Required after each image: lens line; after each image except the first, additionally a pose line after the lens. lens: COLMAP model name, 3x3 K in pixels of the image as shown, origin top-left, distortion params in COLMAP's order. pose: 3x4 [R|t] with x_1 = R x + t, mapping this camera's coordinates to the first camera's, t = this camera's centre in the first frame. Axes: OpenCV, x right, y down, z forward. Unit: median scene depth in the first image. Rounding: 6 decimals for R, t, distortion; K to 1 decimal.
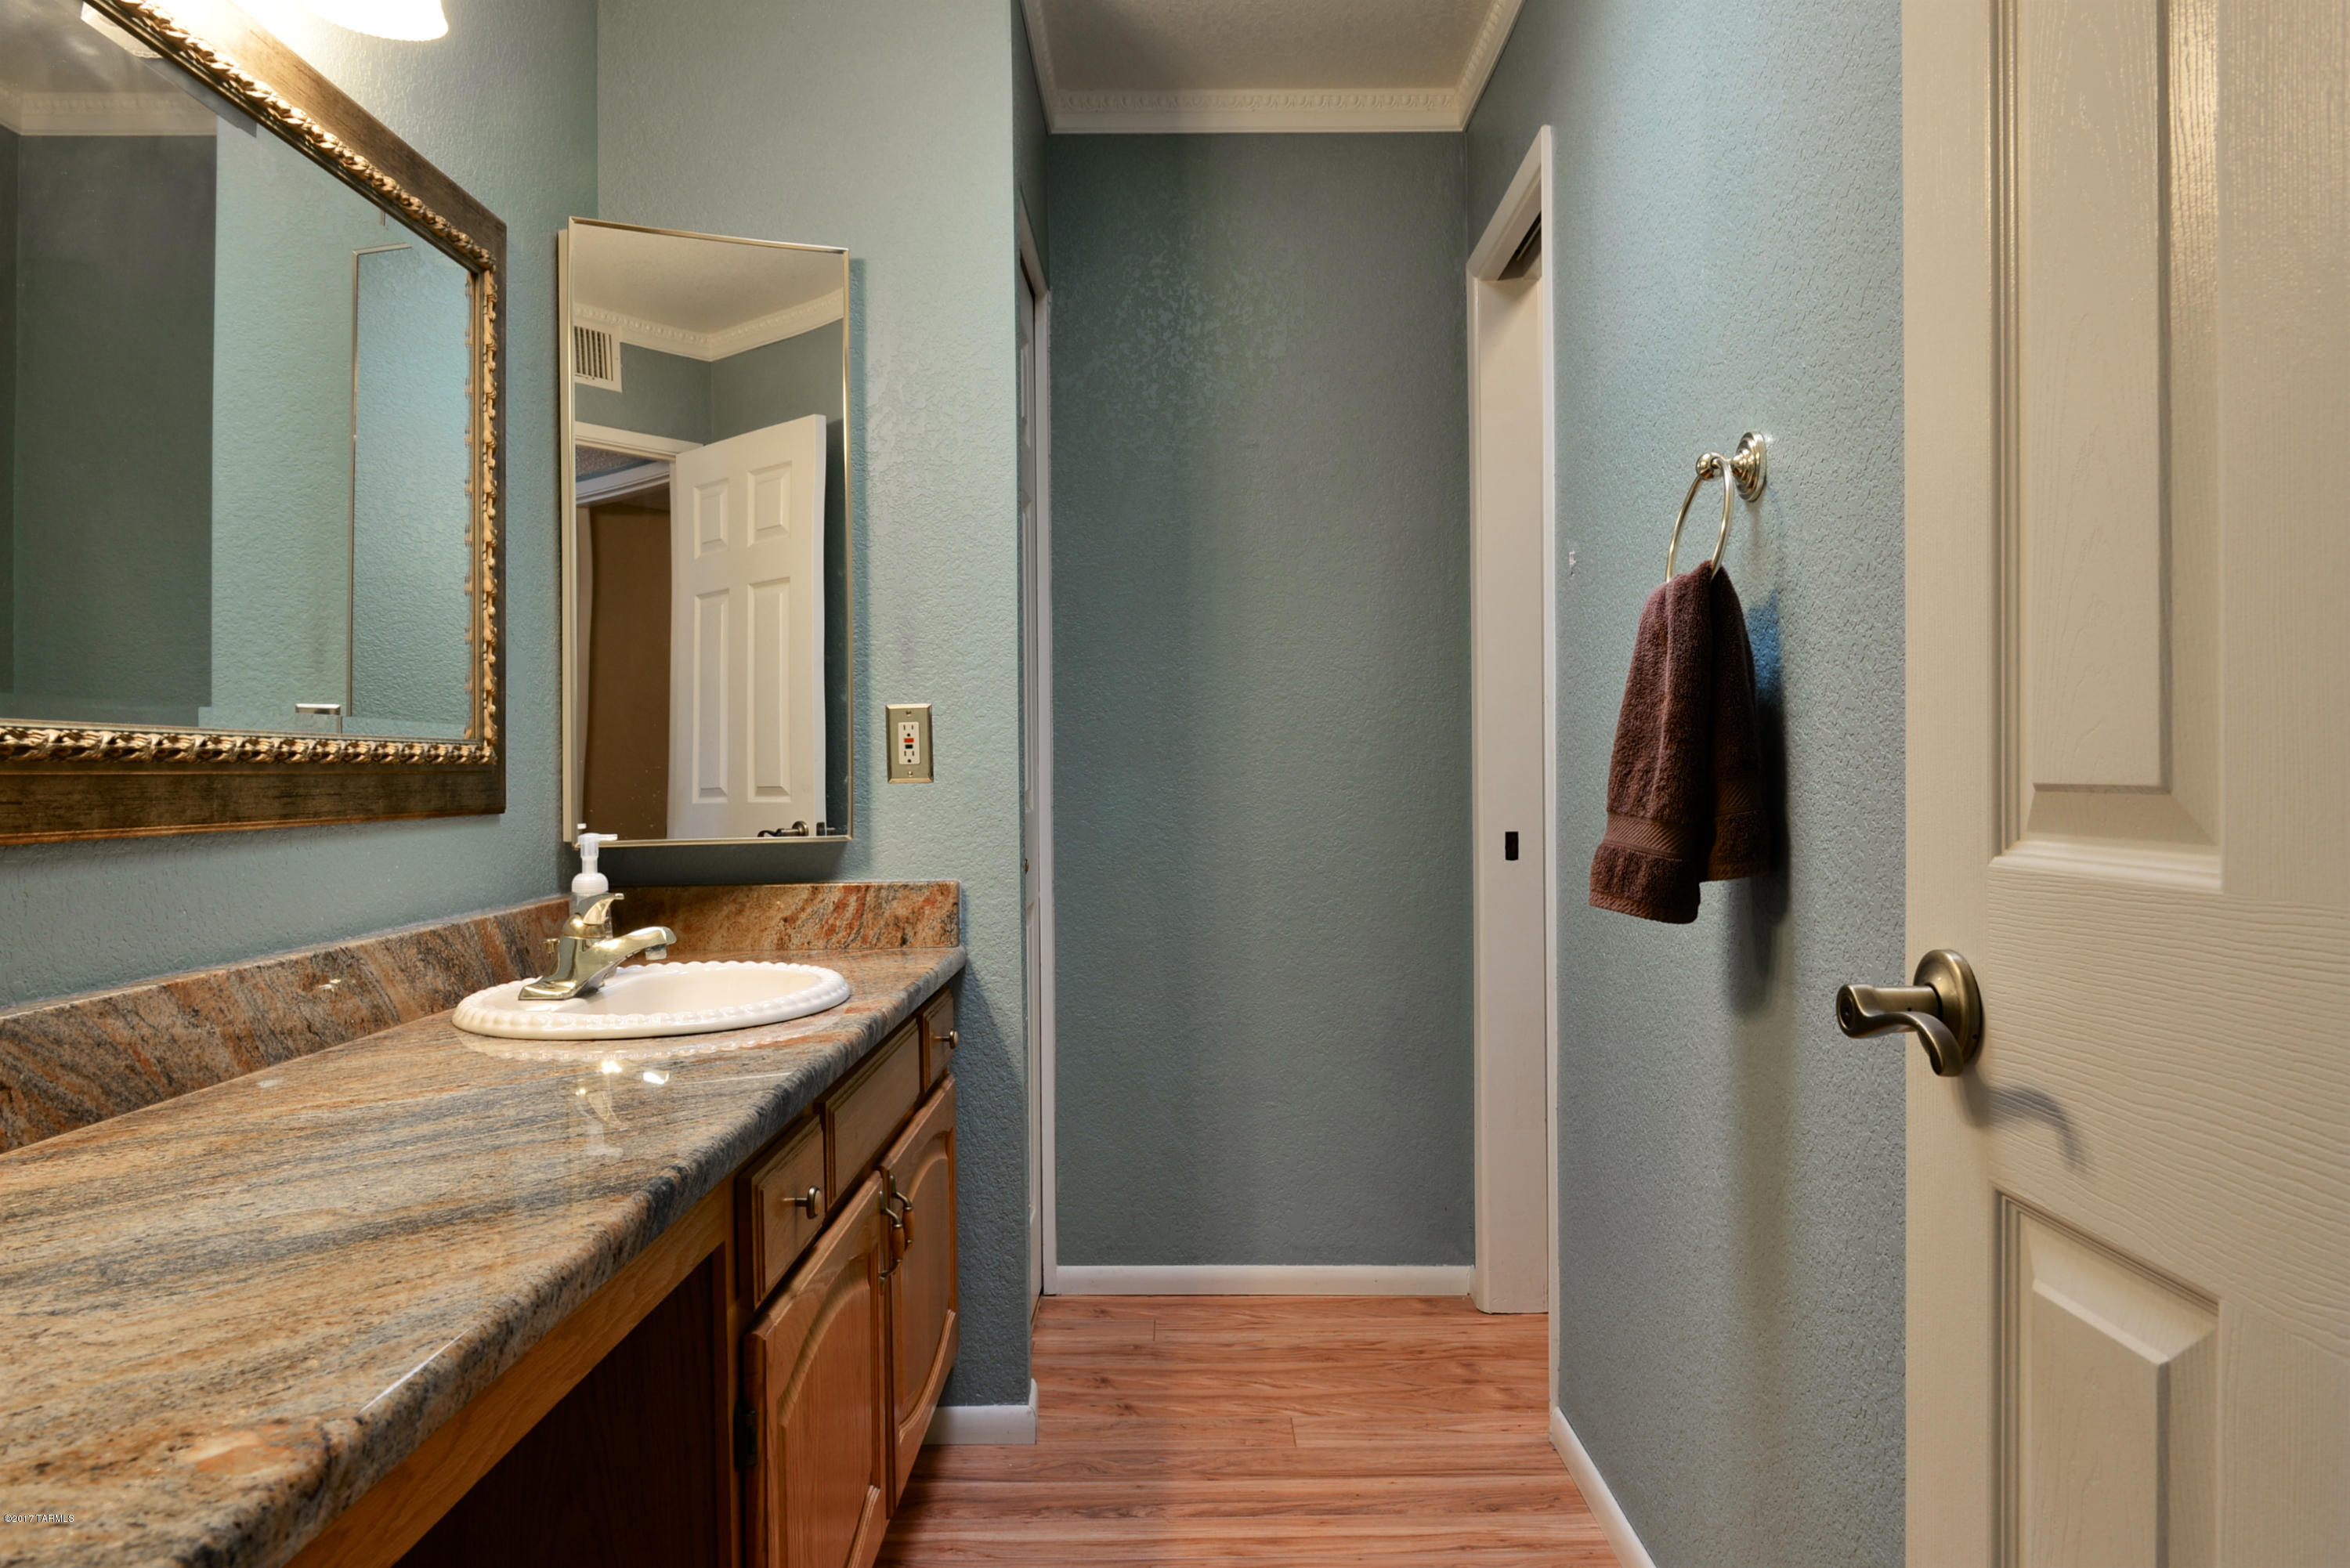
lens RADIAL K [[1628.4, 0, 1194.5], [0, 1628.4, 785.1], [0, 0, 1]] dist [-0.009818, -0.007424]
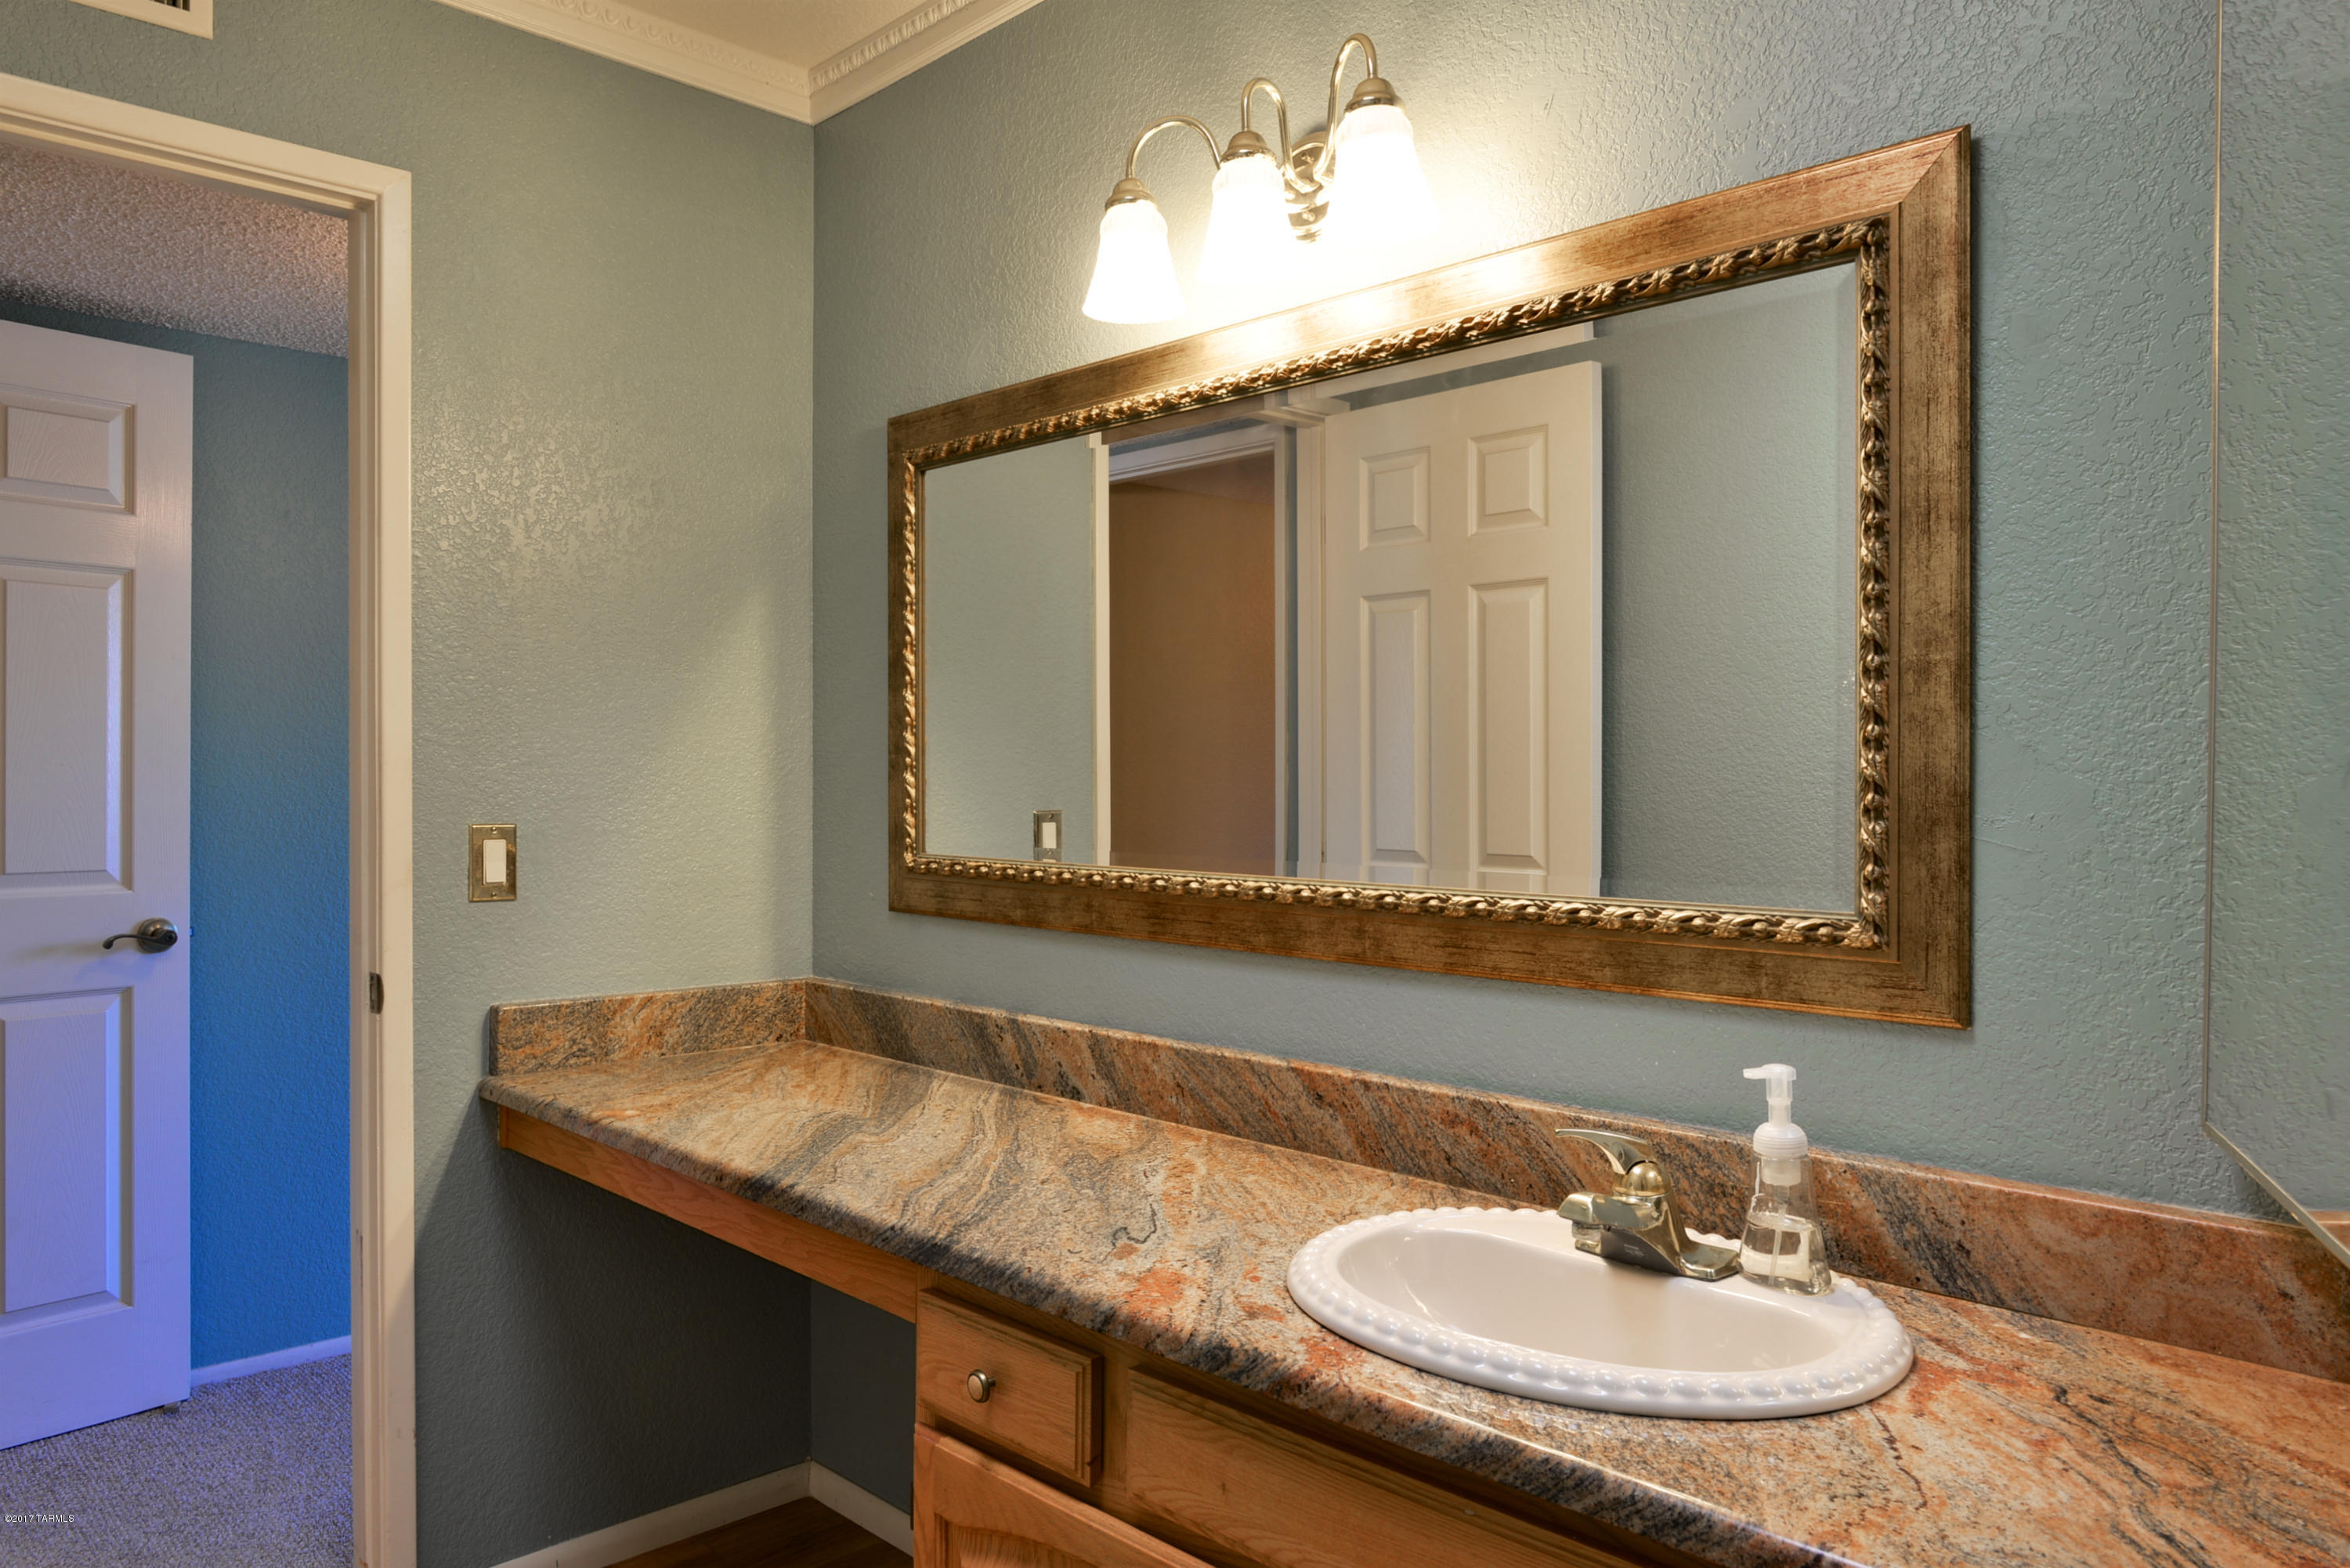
lens RADIAL K [[1628.4, 0, 1194.5], [0, 1628.4, 785.1], [0, 0, 1]] dist [-0.009818, -0.007424]
pose [[-0.713948, -0.100145, -0.693000, 0.375261], [-0.082399, 0.994859, -0.058878, -0.024349], [0.695334, 0.015067, -0.718529, 1.774910]]
